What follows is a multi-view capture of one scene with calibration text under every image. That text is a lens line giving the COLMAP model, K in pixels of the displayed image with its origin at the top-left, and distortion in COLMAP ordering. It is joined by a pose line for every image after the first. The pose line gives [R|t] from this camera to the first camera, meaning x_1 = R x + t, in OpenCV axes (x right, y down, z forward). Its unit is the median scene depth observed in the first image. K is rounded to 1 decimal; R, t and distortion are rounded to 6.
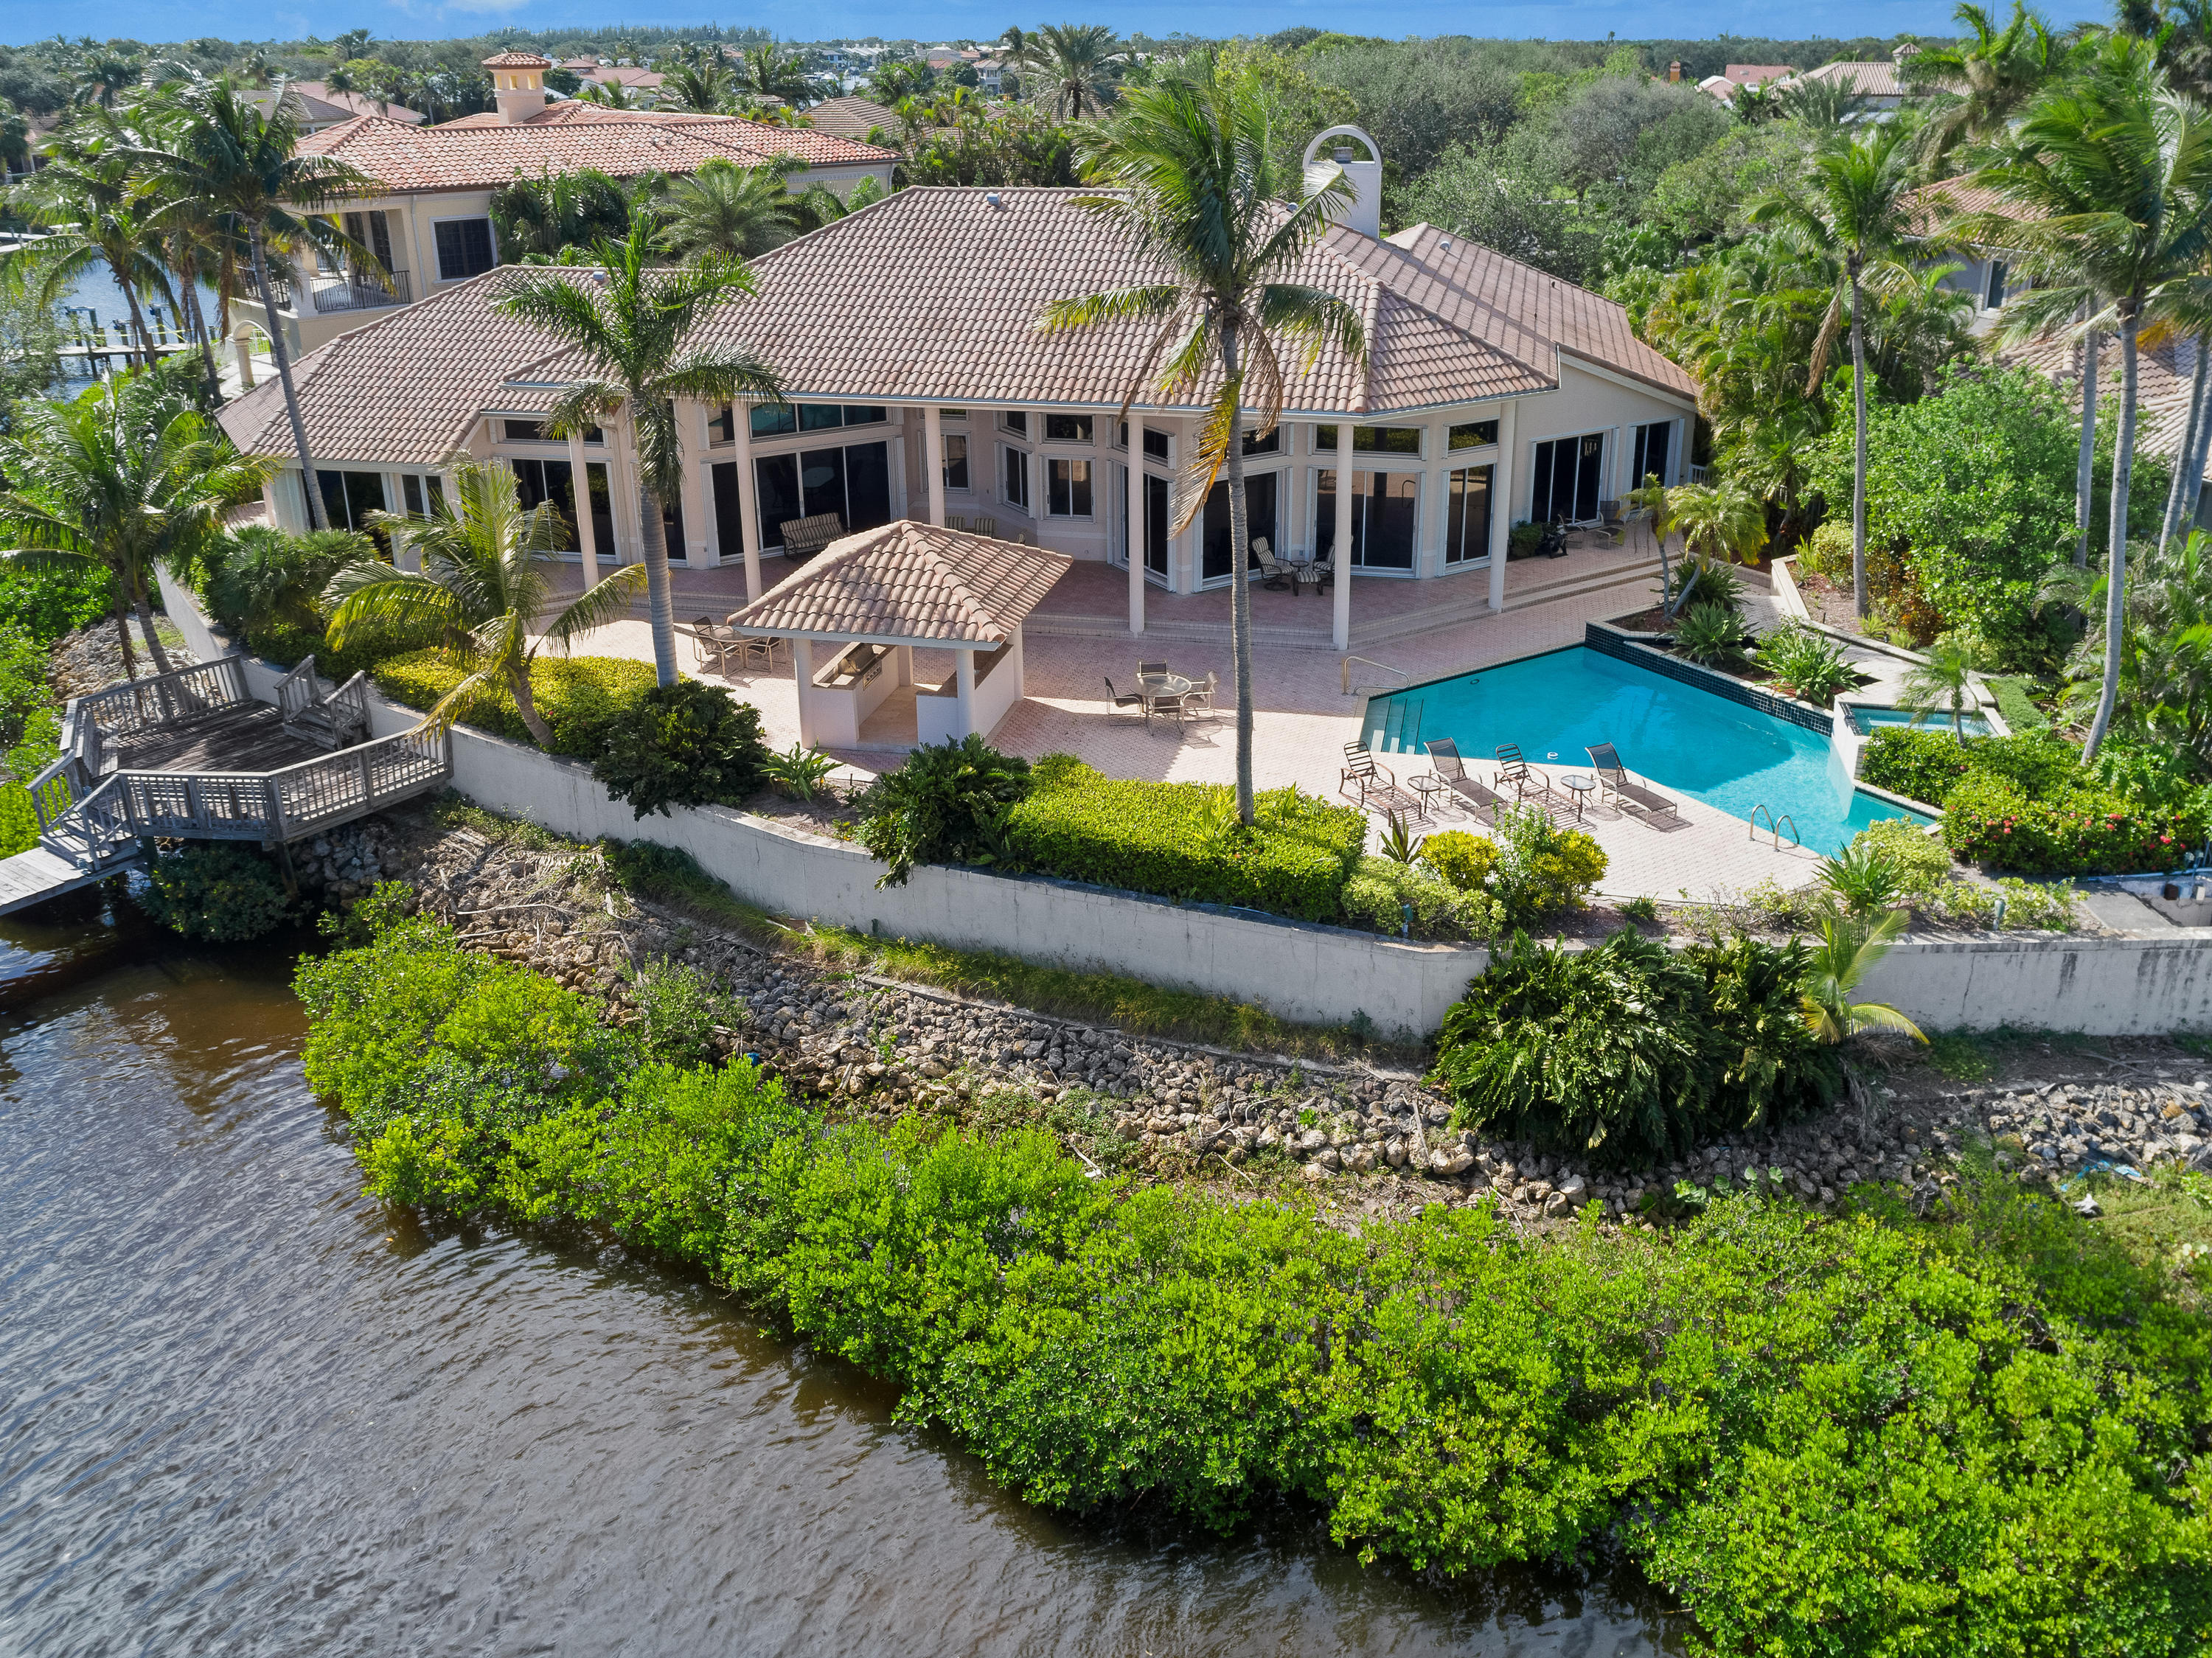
lens RADIAL K [[1682.8, 0, 1107.9], [0, 1682.8, 789.9], [0, 0, 1]] dist [-0.008703, 0.002744]
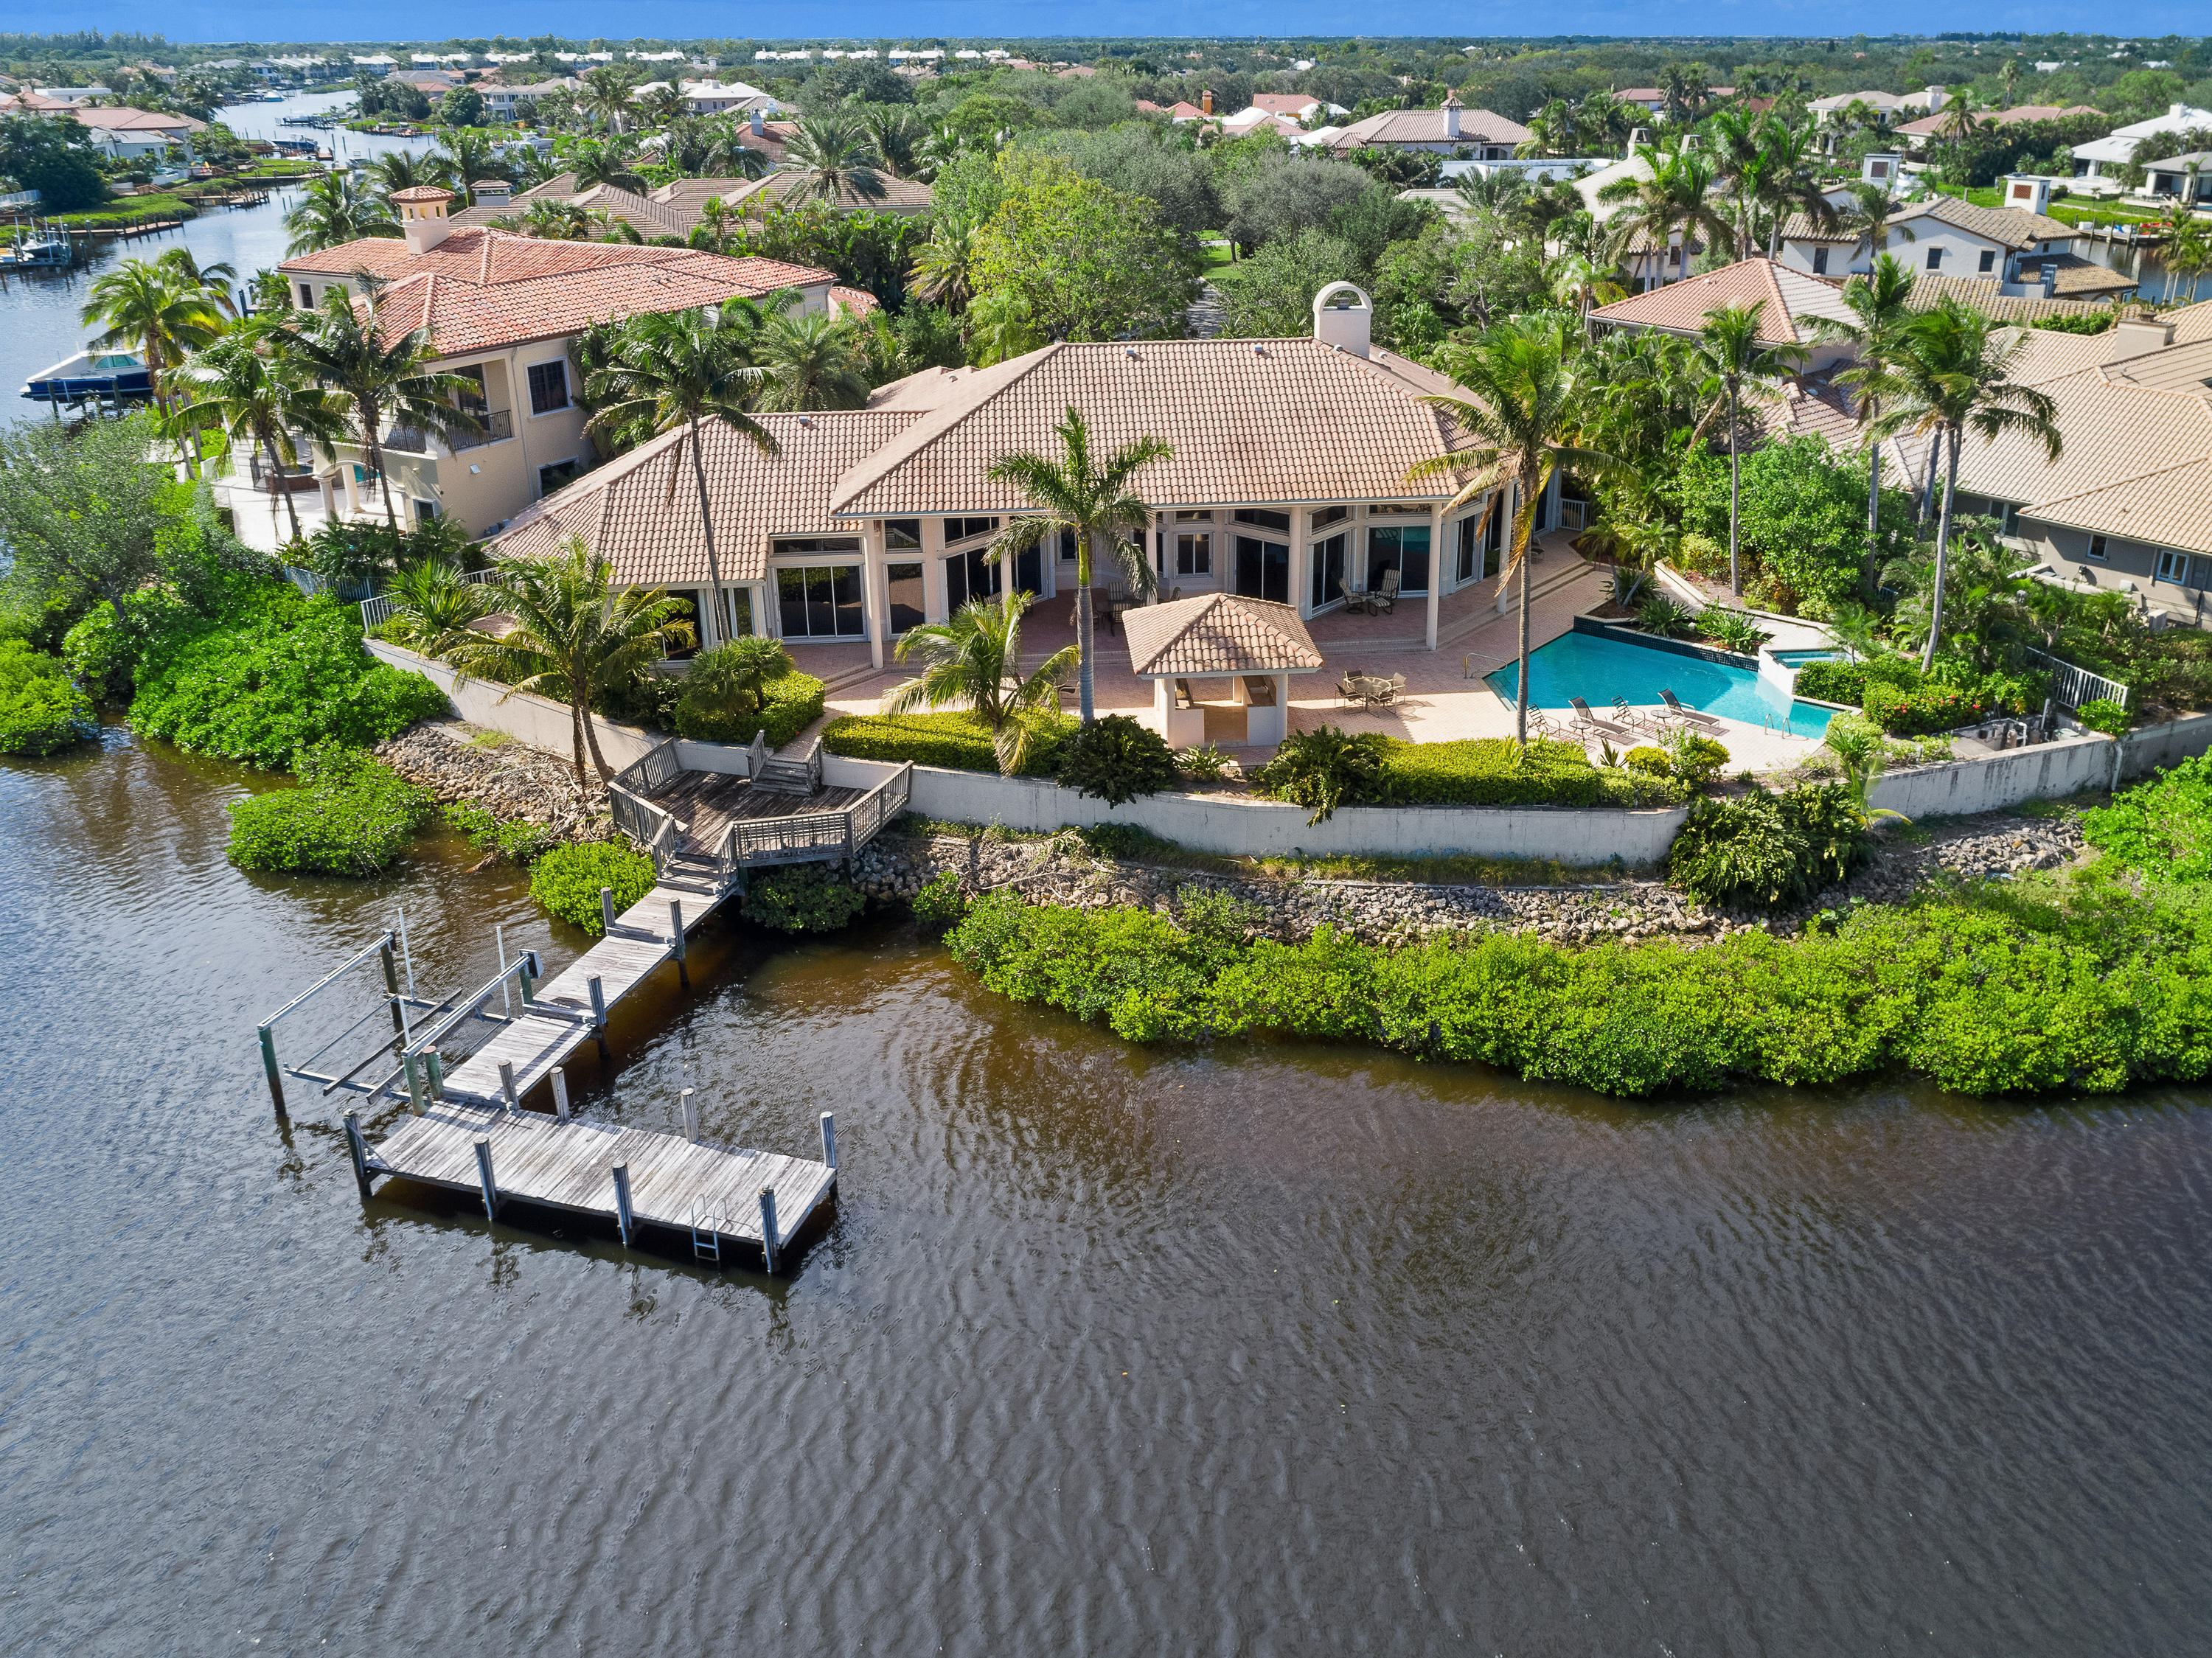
lens RADIAL K [[1539.5, 0, 1218.3], [0, 1539.5, 831.1], [0, 0, 1]] dist [-0.007245, -0.003651]
pose [[0.957626, -0.131661, 0.256158, -0.629217], [0.123395, 0.991189, 0.048153, -0.019049], [-0.260241, -0.014504, 0.965435, -0.419391]]
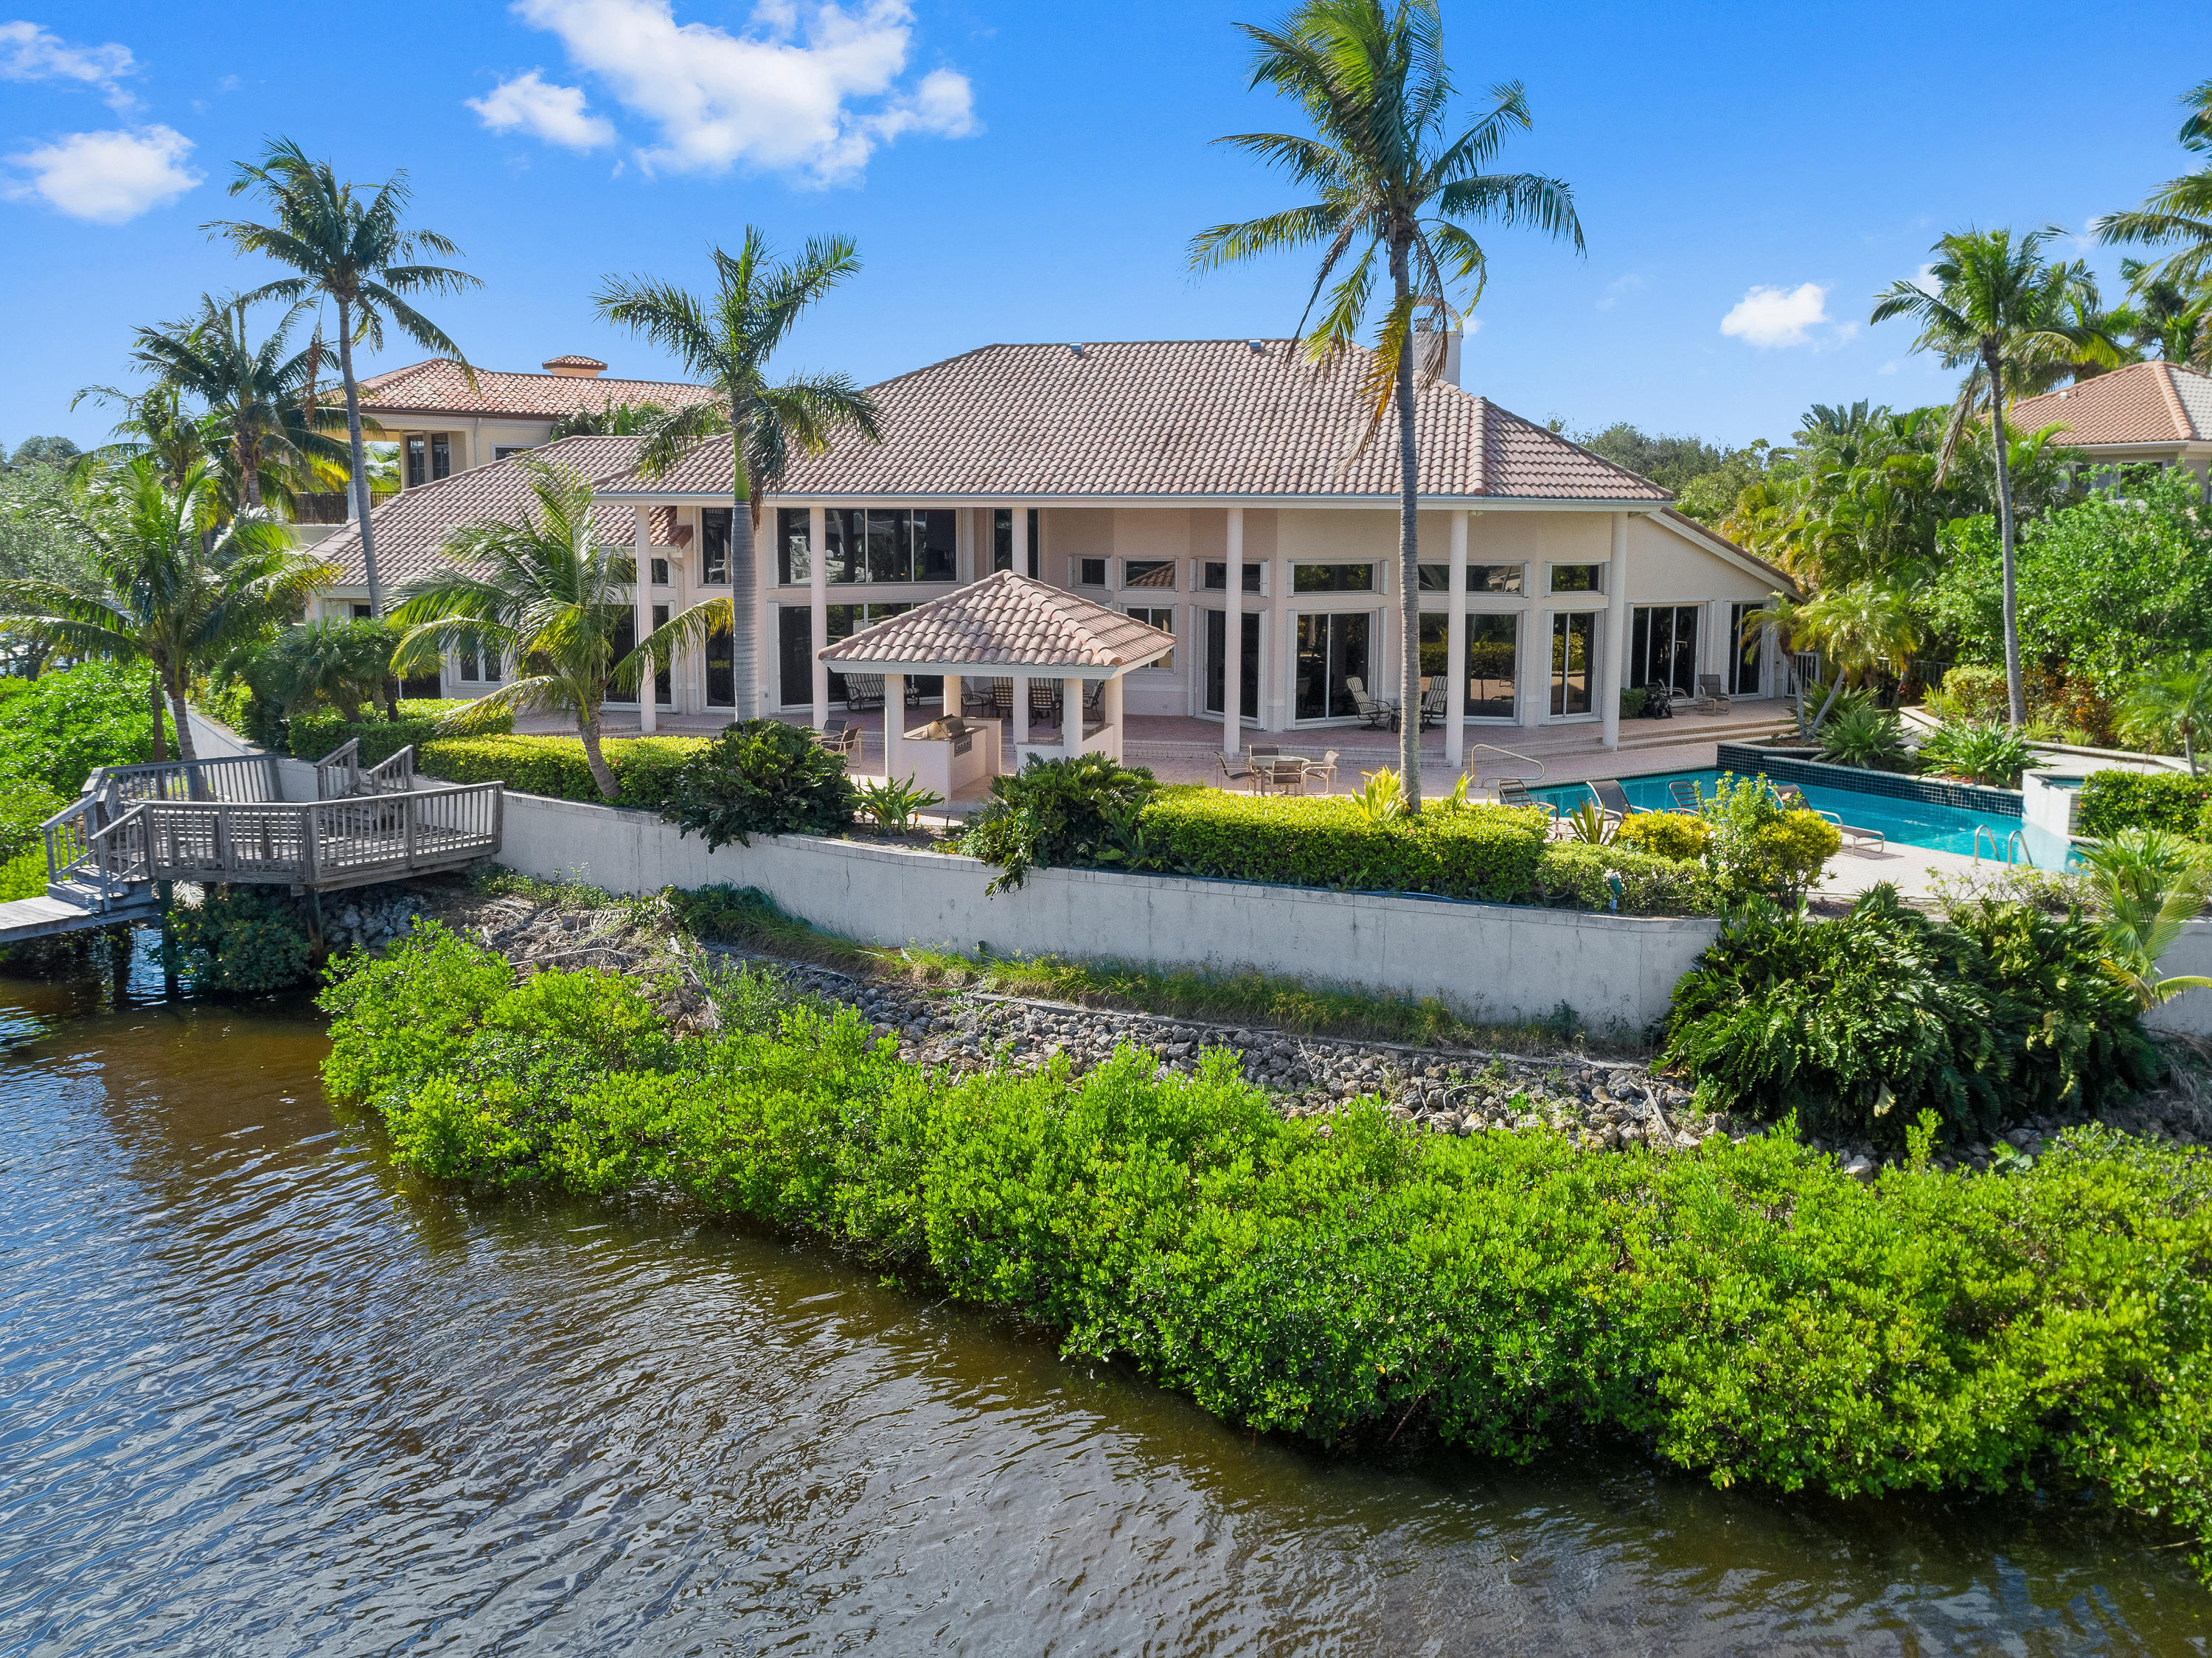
lens RADIAL K [[1706.2, 0, 1076.0], [0, 1706.2, 820.9], [0, 0, 1]] dist [-0.009322, -0.000990]
pose [[0.999791, 0.010031, -0.017808, -0.080260], [-0.013509, 0.978162, -0.207406, 0.216242], [0.015338, 0.207603, 0.978093, 0.127125]]
